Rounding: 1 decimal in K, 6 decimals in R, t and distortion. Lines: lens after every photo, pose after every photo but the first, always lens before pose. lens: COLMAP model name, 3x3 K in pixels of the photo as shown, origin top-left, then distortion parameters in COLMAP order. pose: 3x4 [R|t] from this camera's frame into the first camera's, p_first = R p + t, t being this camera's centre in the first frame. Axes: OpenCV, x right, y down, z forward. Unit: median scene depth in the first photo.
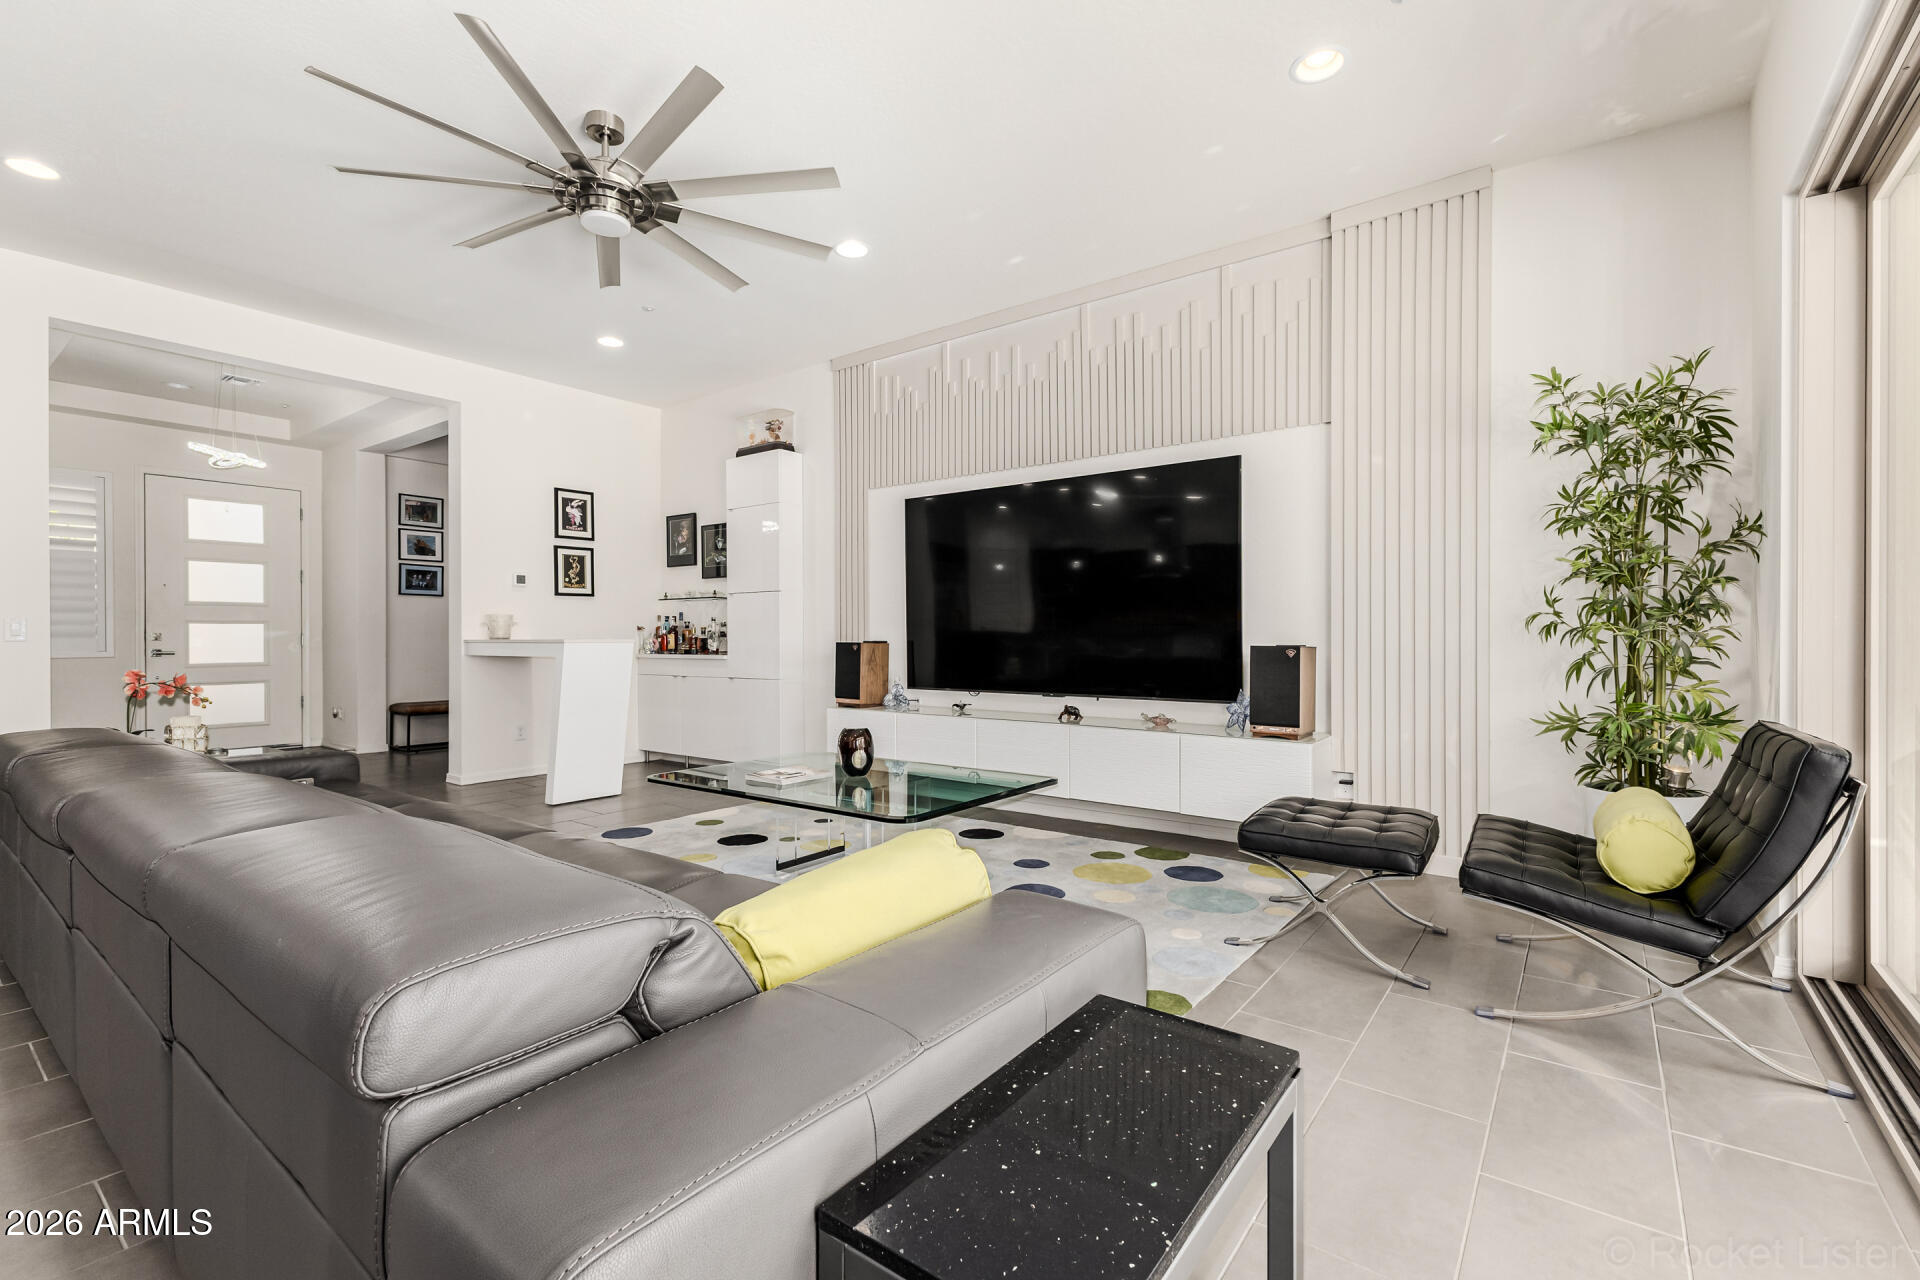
lens RADIAL K [[830.8, 0, 956.7], [0, 830.8, 635.5], [0, 0, 1]] dist [0.012360, -0.000405]
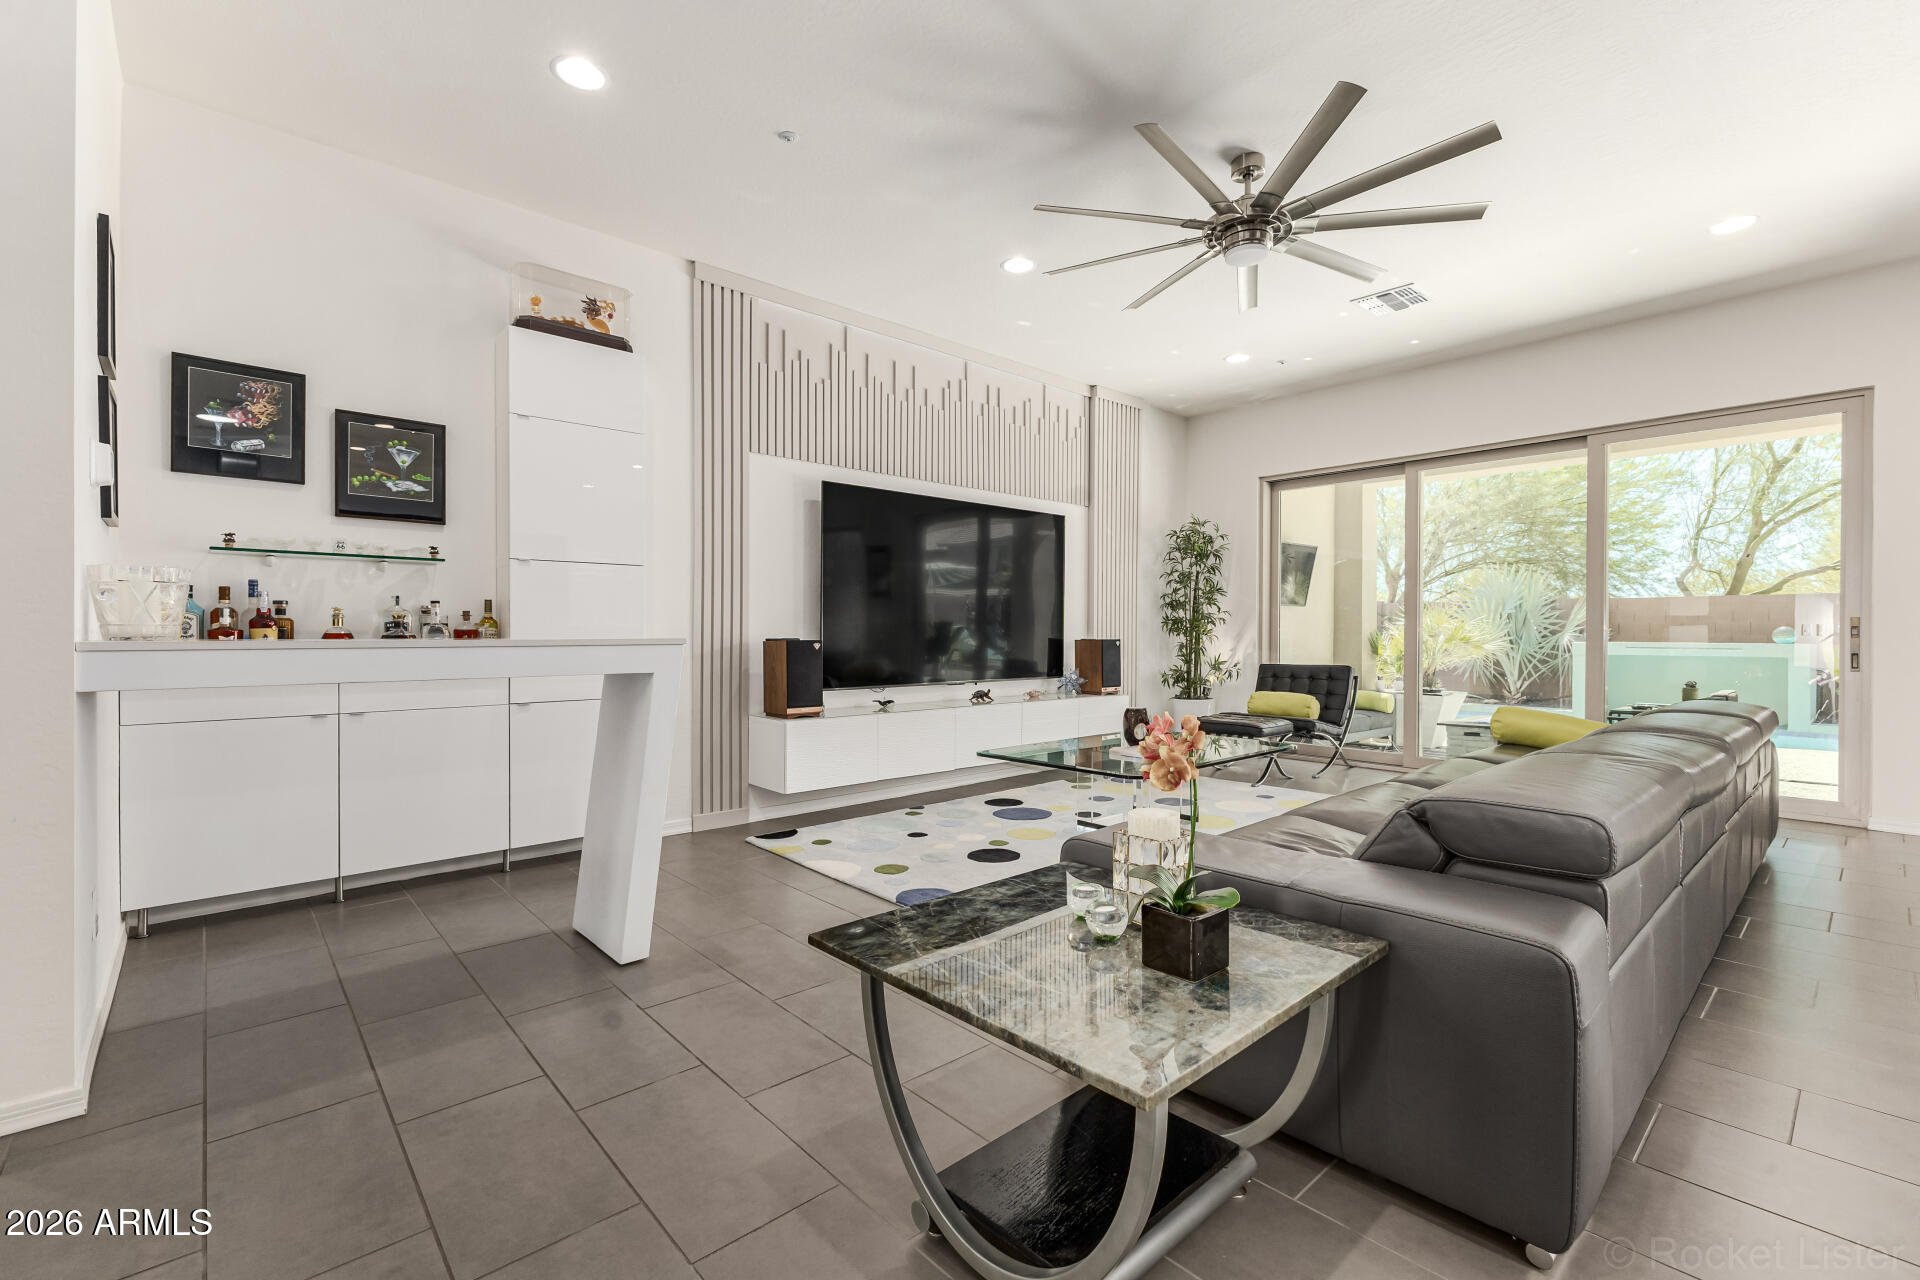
lens RADIAL K [[830.8, 0, 956.7], [0, 830.8, 635.5], [0, 0, 1]] dist [0.012360, -0.000405]
pose [[0.191645, -0.004151, 0.981456, -0.891891], [-0.004015, 0.999979, 0.005013, -0.001751], [-0.981456, -0.004902, 0.191625, 0.663815]]
